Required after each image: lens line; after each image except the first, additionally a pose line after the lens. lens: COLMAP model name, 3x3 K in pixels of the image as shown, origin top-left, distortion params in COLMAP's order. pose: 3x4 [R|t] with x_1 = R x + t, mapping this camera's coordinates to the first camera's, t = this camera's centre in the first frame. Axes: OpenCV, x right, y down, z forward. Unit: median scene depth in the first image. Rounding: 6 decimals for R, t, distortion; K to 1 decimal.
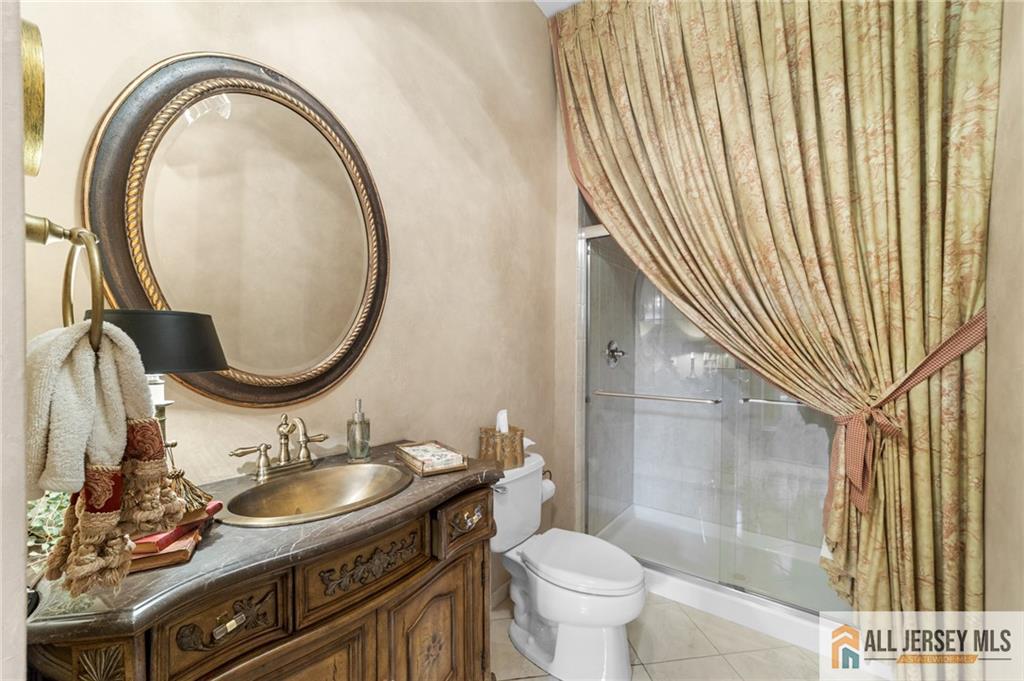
lens RADIAL K [[399.0, 0, 513.3], [0, 399.0, 351.1], [0, 0, 1]] dist [-0.003503, 0.002932]
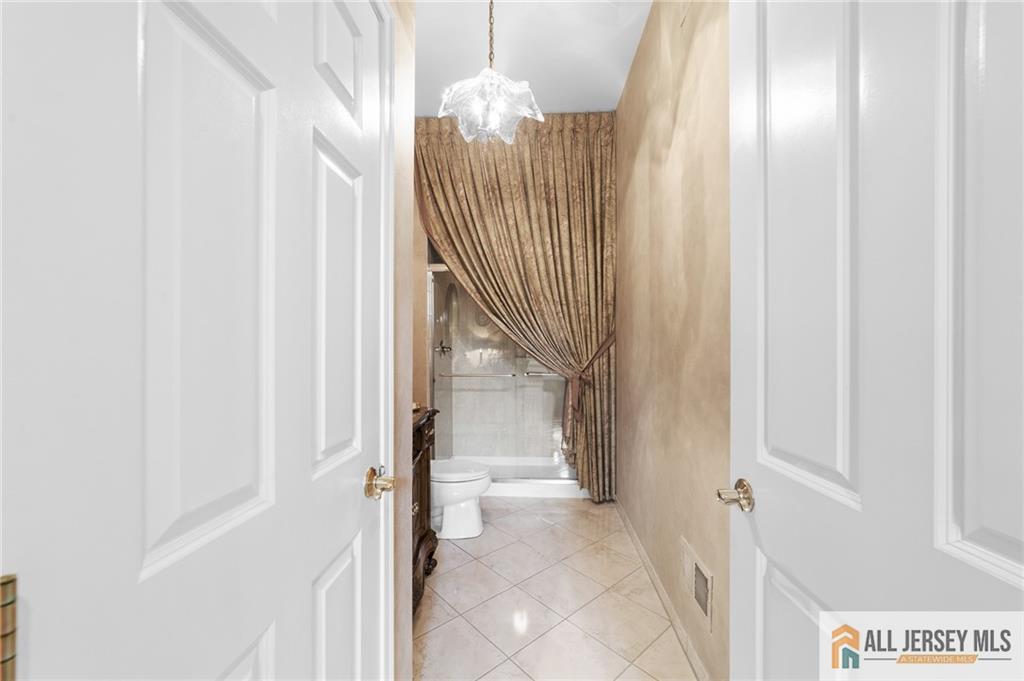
lens RADIAL K [[399.0, 0, 510.8], [0, 399.0, 342.2], [0, 0, 1]] dist [-0.003503, 0.002932]
pose [[0.841500, -0.006991, 0.540213, -0.538086], [0.014224, 0.999856, -0.009217, -0.005724], [-0.540071, 0.015440, 0.841478, -0.566933]]
